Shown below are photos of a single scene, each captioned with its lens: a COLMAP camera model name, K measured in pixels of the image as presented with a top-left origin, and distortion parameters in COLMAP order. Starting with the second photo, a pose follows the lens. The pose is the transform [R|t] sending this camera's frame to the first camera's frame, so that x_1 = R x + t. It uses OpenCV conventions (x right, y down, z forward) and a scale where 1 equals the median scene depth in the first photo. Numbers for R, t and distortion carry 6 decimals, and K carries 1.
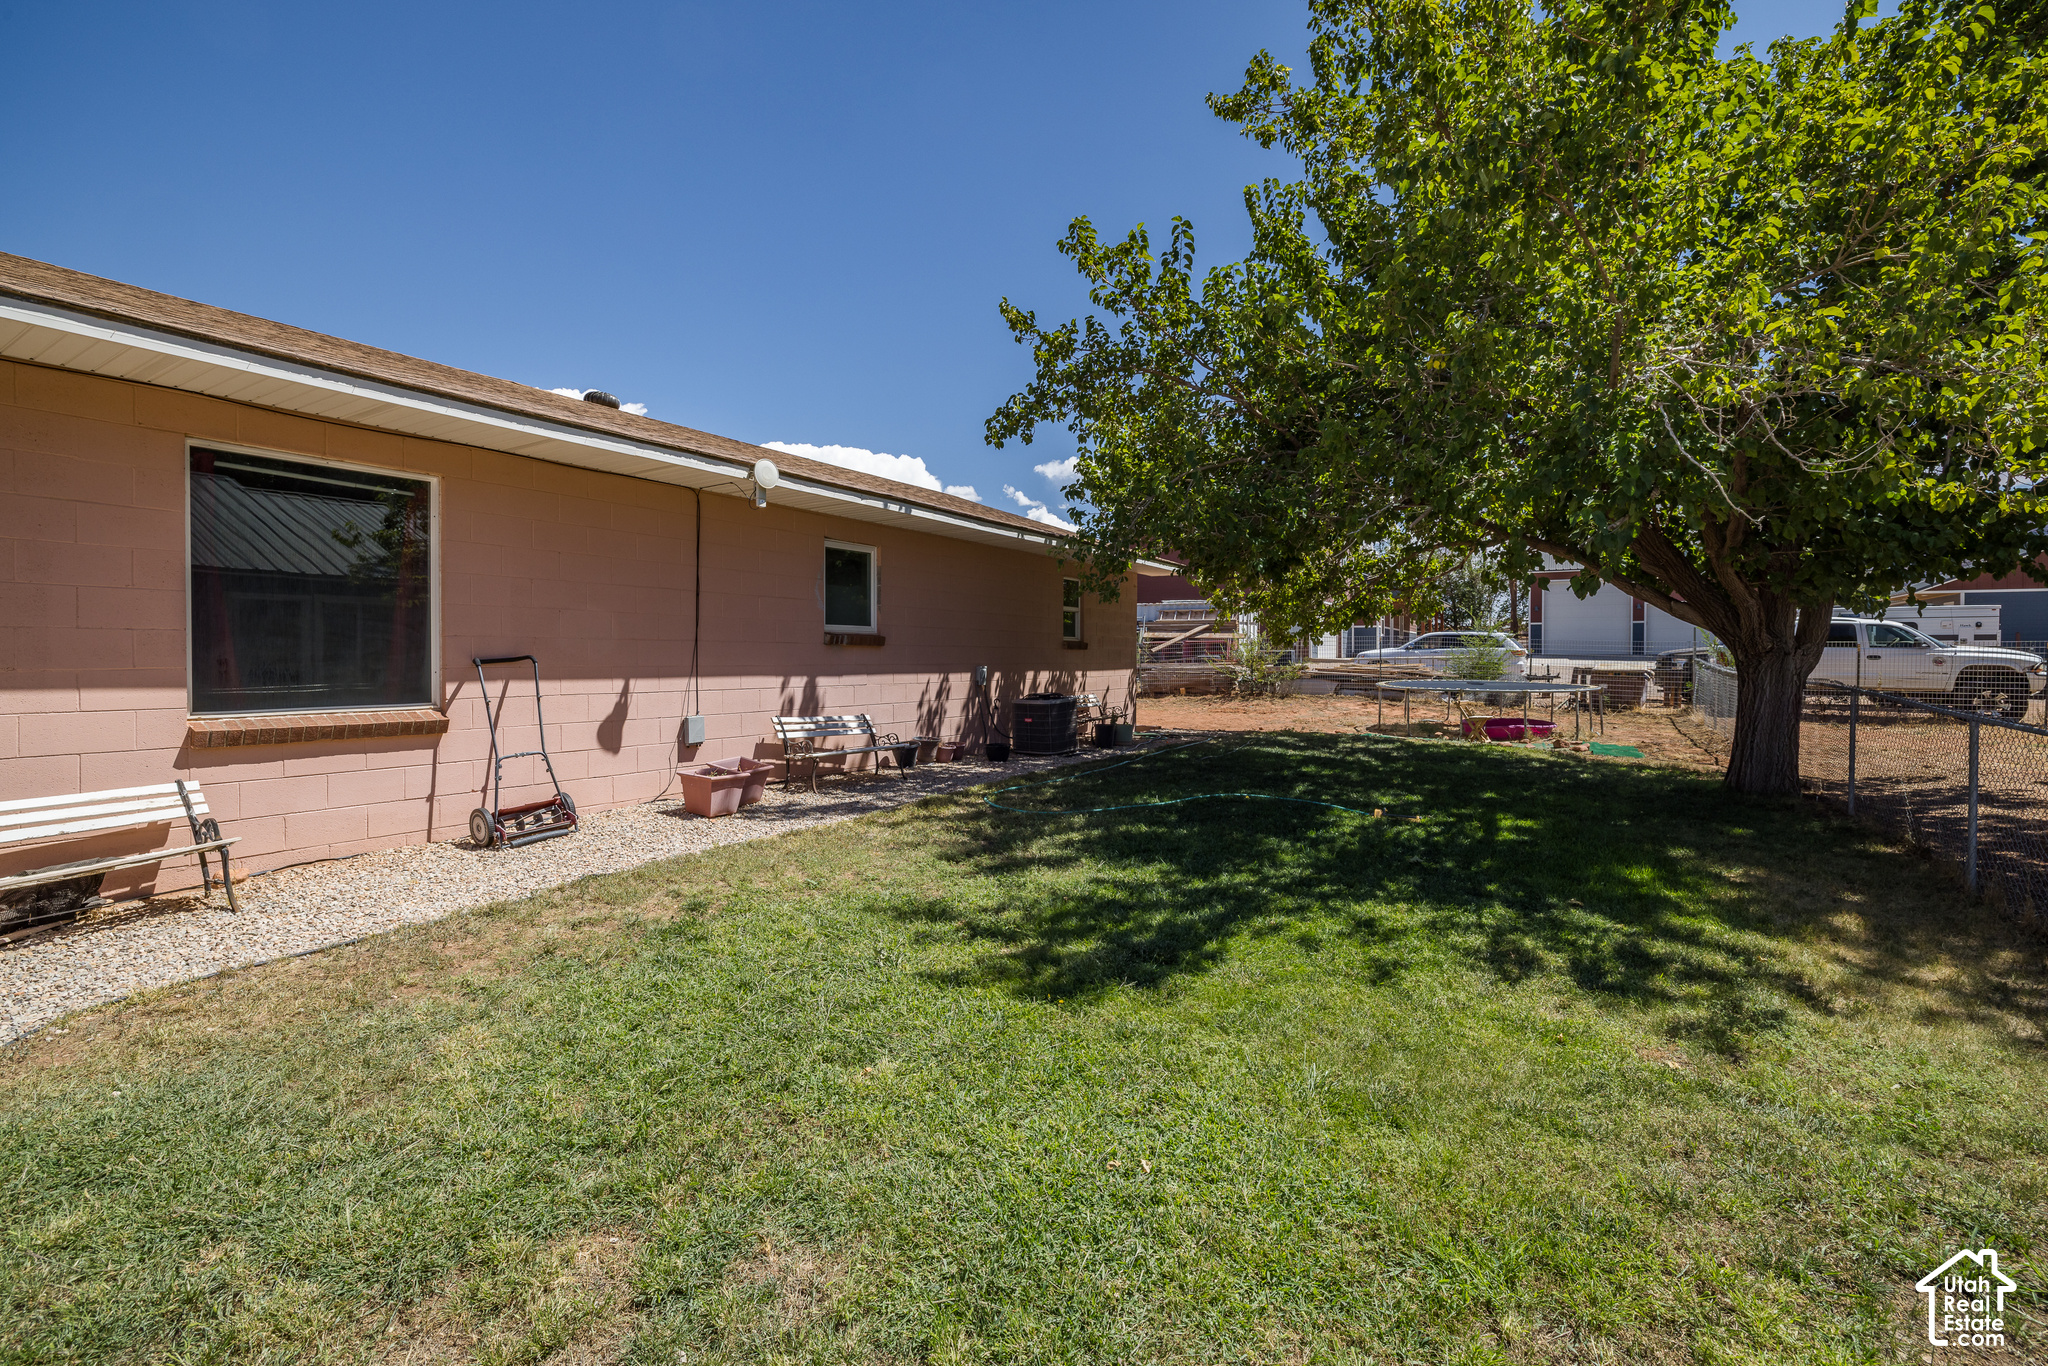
lens RADIAL K [[909.8, 0, 1019.8], [0, 909.8, 674.2], [0, 0, 1]] dist [0.003303, 0.000246]
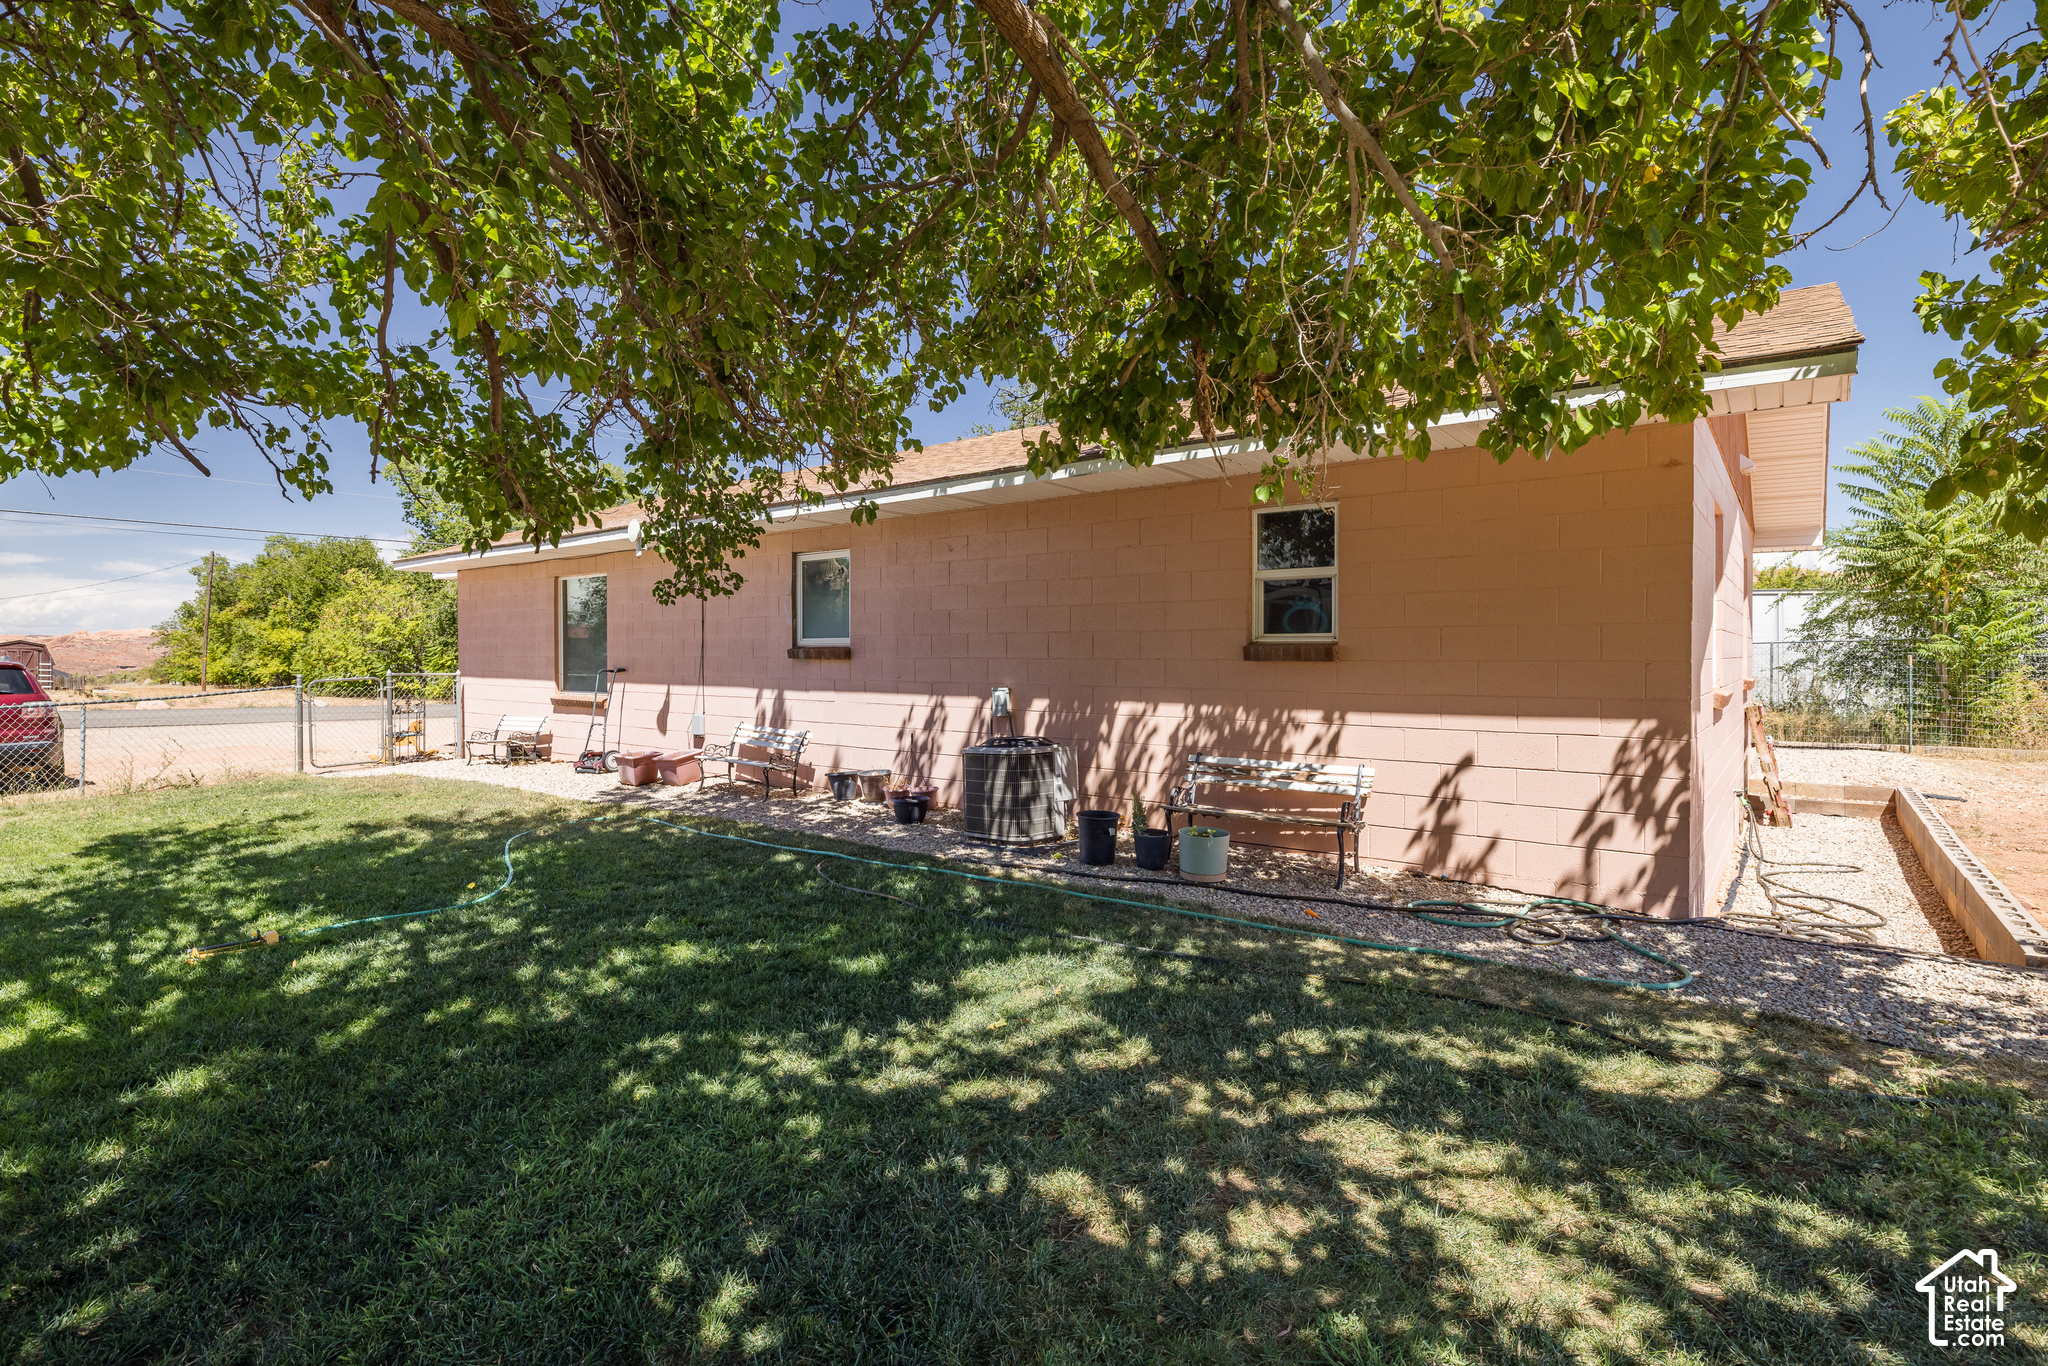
lens RADIAL K [[953.5, 0, 1024.6], [0, 953.5, 676.9], [0, 0, 1]] dist [-0.009909, 0.003526]
pose [[-0.177844, 0.007959, -0.984026, 0.733762], [-0.023426, 0.999650, 0.012319, -0.030297], [0.983780, 0.025242, -0.177596, 1.374626]]
